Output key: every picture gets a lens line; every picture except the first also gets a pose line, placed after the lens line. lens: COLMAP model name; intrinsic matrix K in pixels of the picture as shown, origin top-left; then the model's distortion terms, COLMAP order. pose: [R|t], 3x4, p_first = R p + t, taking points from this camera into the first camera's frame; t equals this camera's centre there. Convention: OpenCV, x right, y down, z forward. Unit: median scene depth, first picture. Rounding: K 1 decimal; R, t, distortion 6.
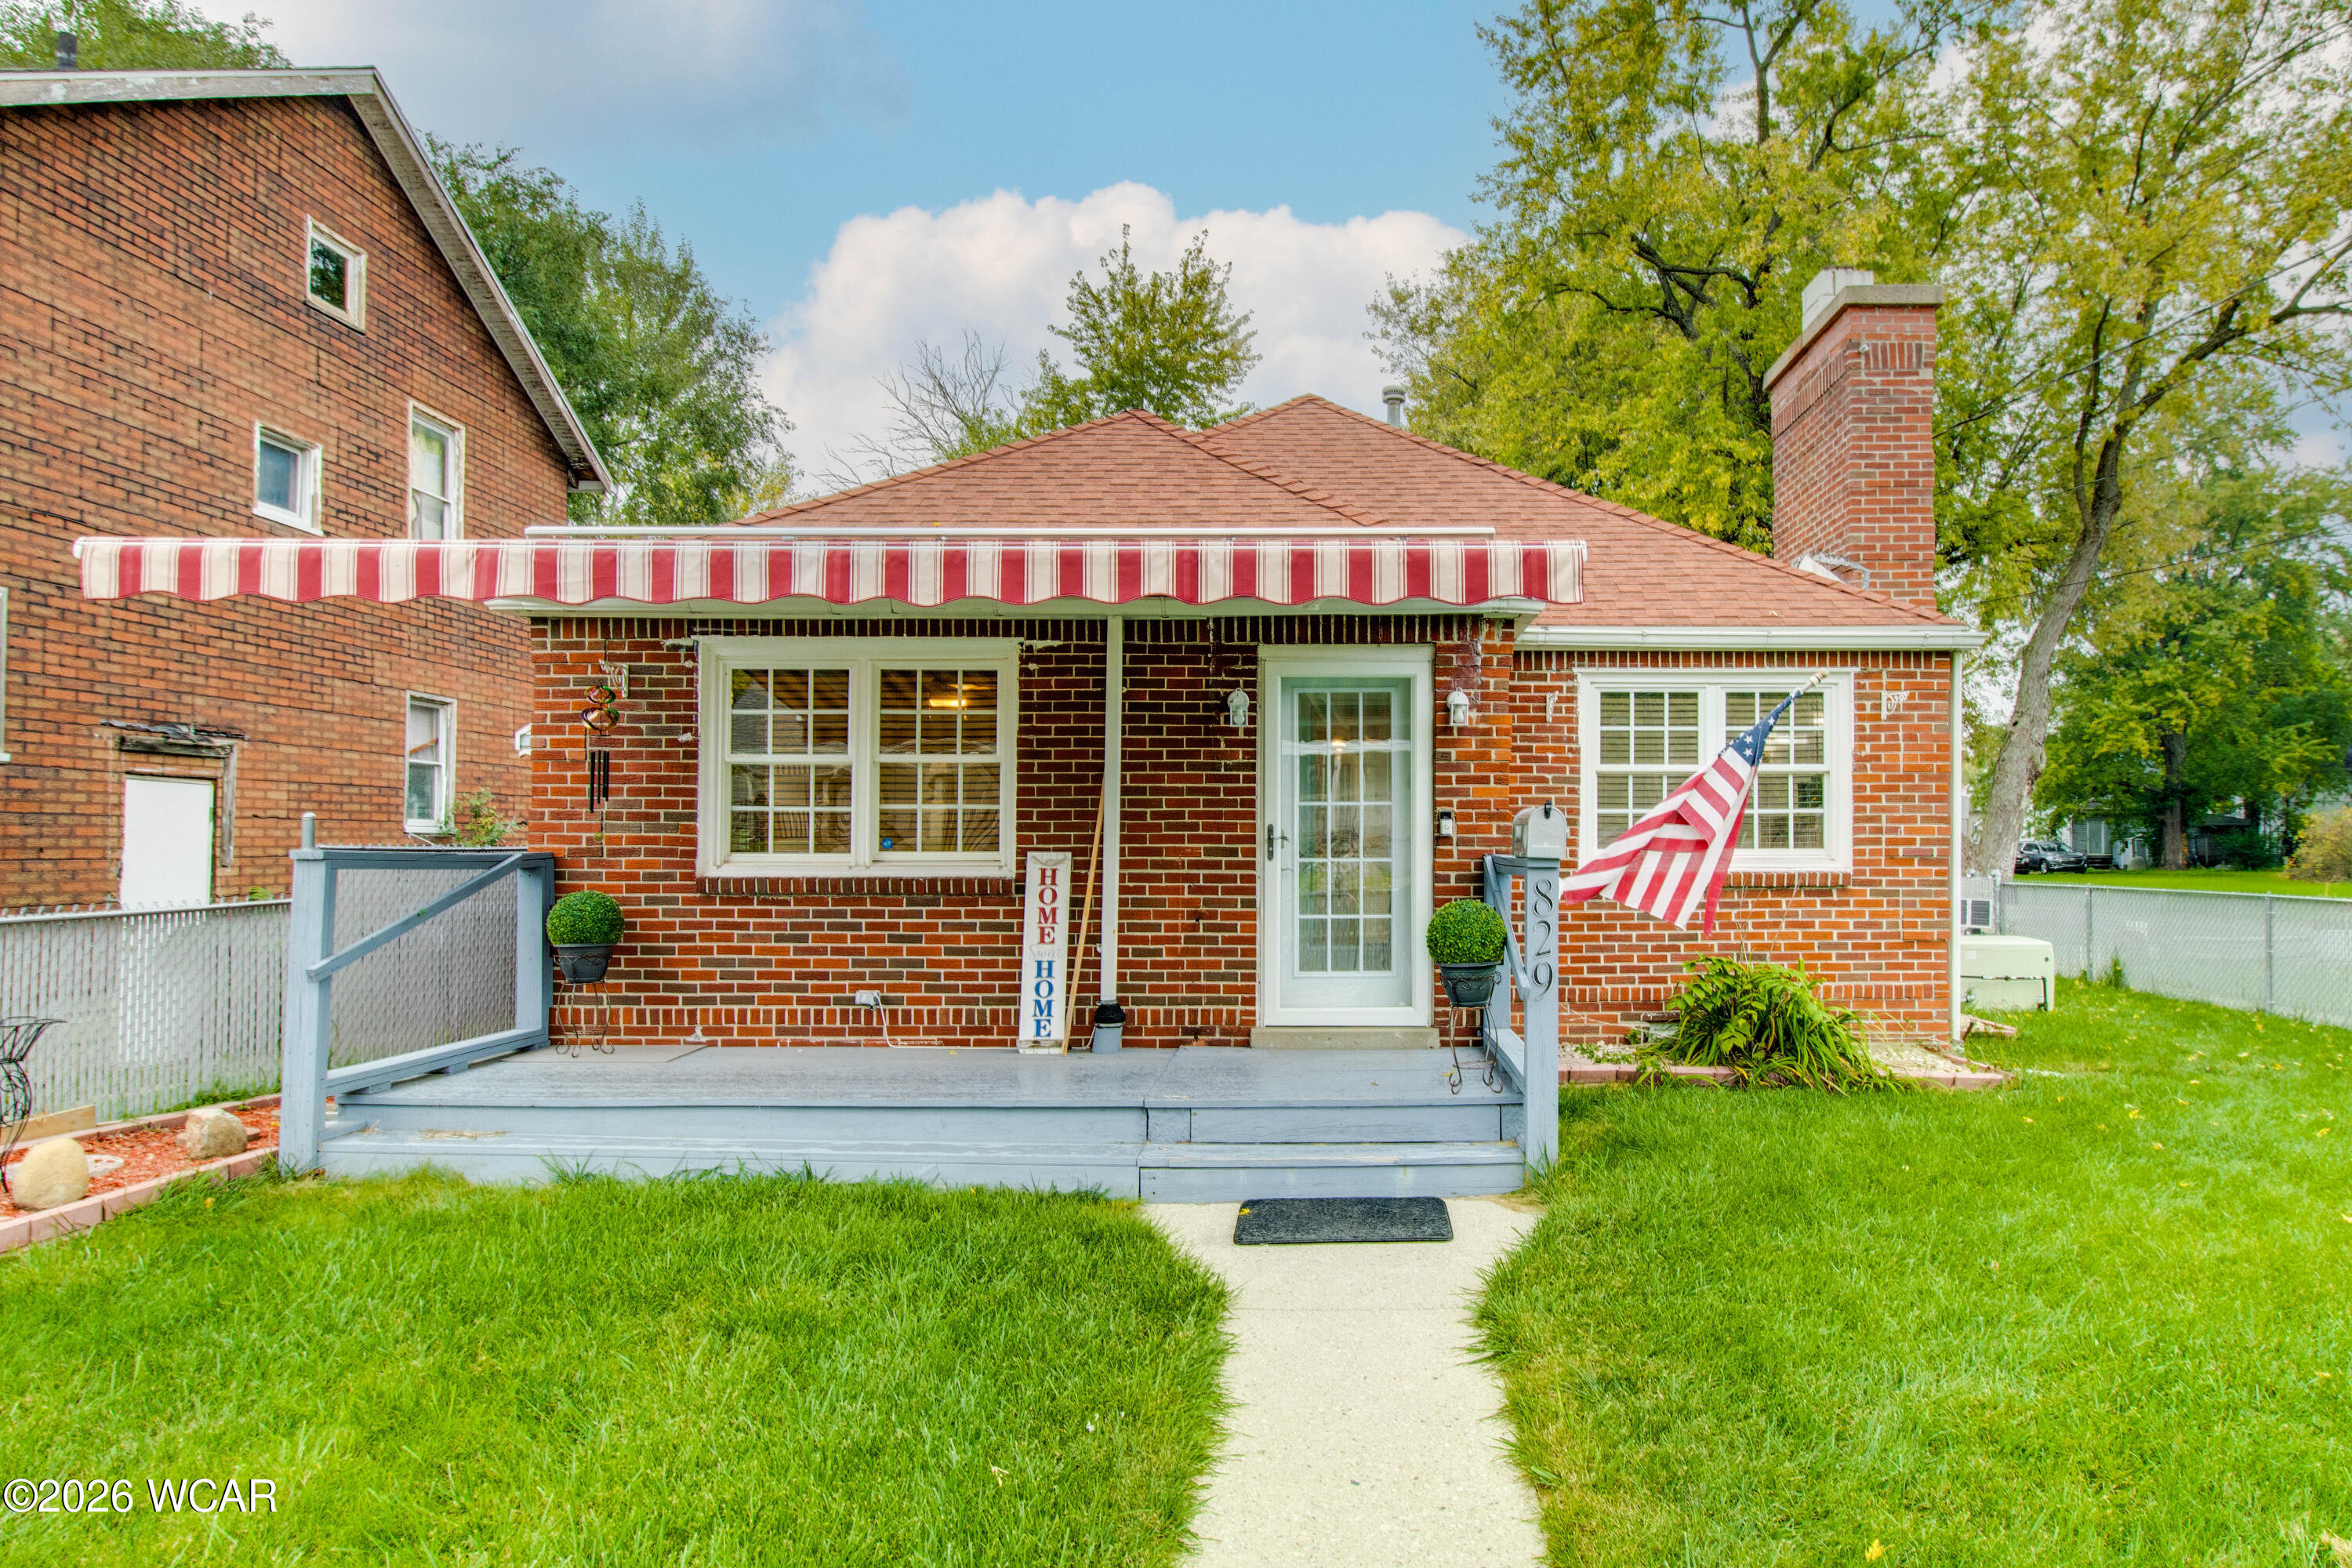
lens RADIAL K [[1105.6, 0, 1185.1], [0, 1105.6, 833.3], [0, 0, 1]] dist [0.001834, 0.000351]
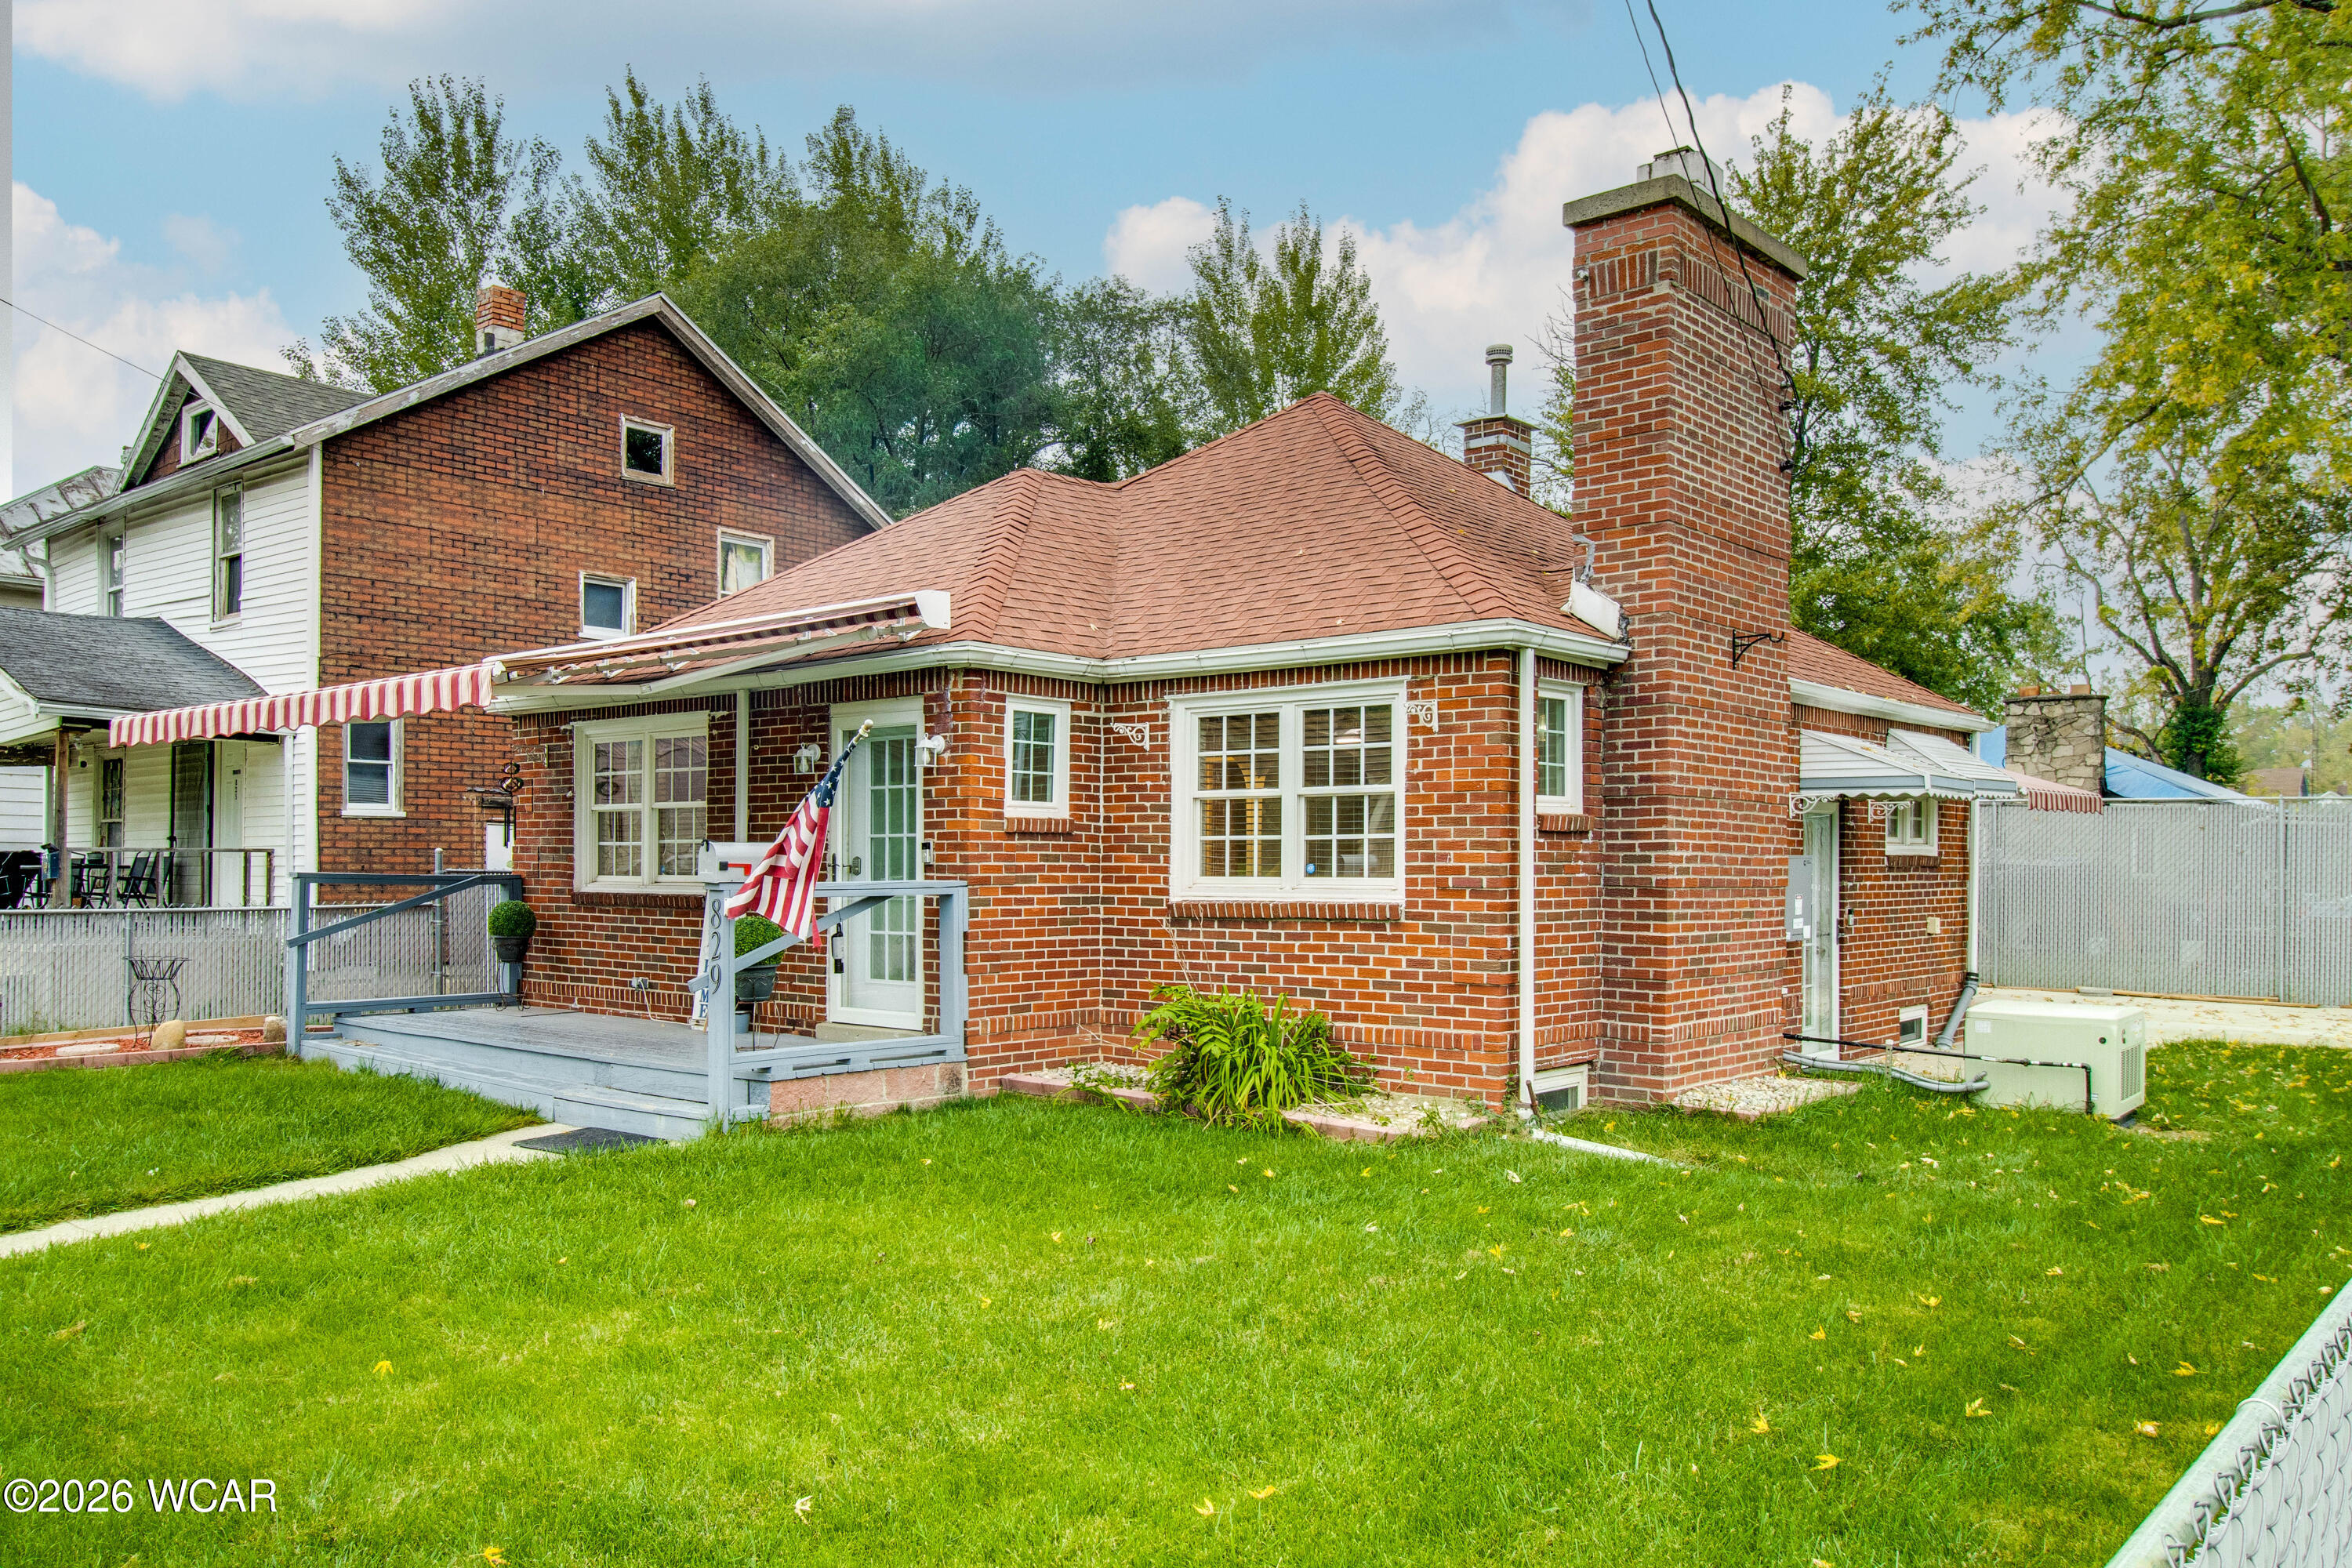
lens RADIAL K [[1268.7, 0, 1176.7], [0, 1268.7, 875.6], [0, 0, 1]] dist [0.001778, 0.002193]
pose [[0.845682, 0.005701, -0.533657, 1.005839], [0.002118, 0.999899, 0.014039, -0.002880], [0.533683, -0.013003, 0.845585, 0.031844]]
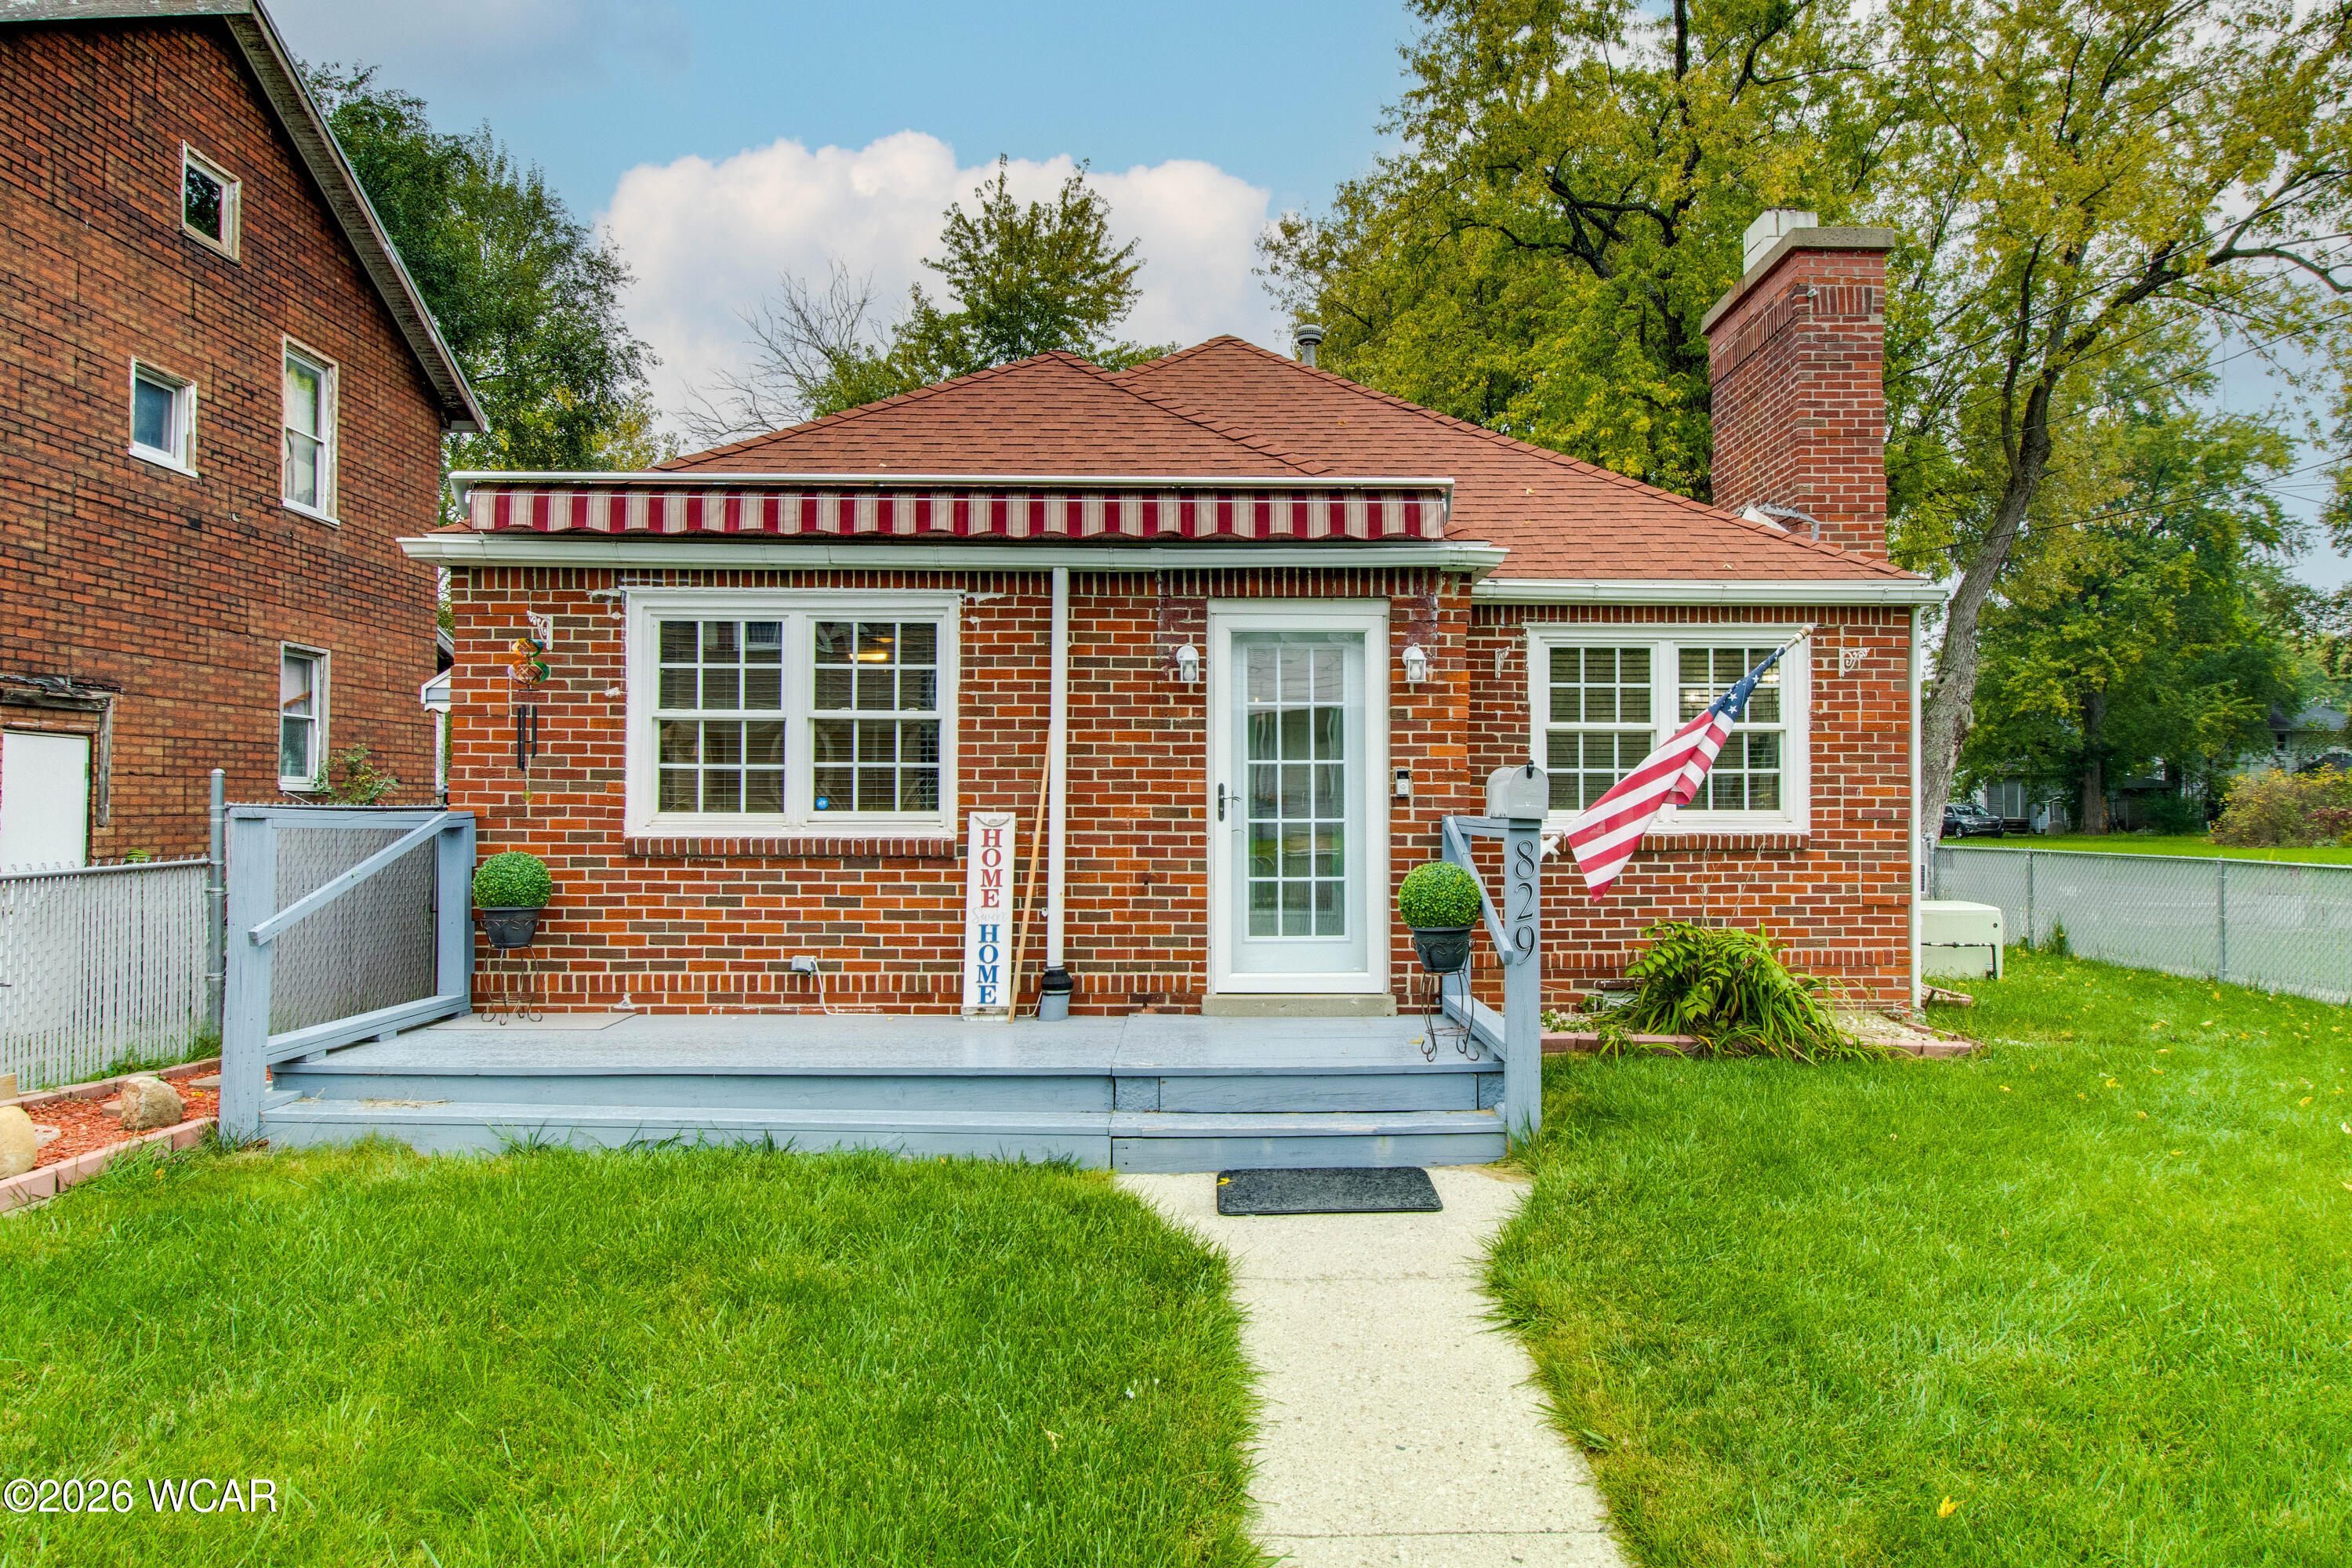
lens RADIAL K [[1135.4, 0, 1176.0], [0, 1135.4, 784.0], [0, 0, 1]] dist [0.003615, -0.000144]
pose [[0.999925, 0.001913, 0.012086, 0.036482], [-0.001822, 0.999970, -0.007565, -0.000384], [-0.012100, 0.007542, 0.999898, 0.012218]]
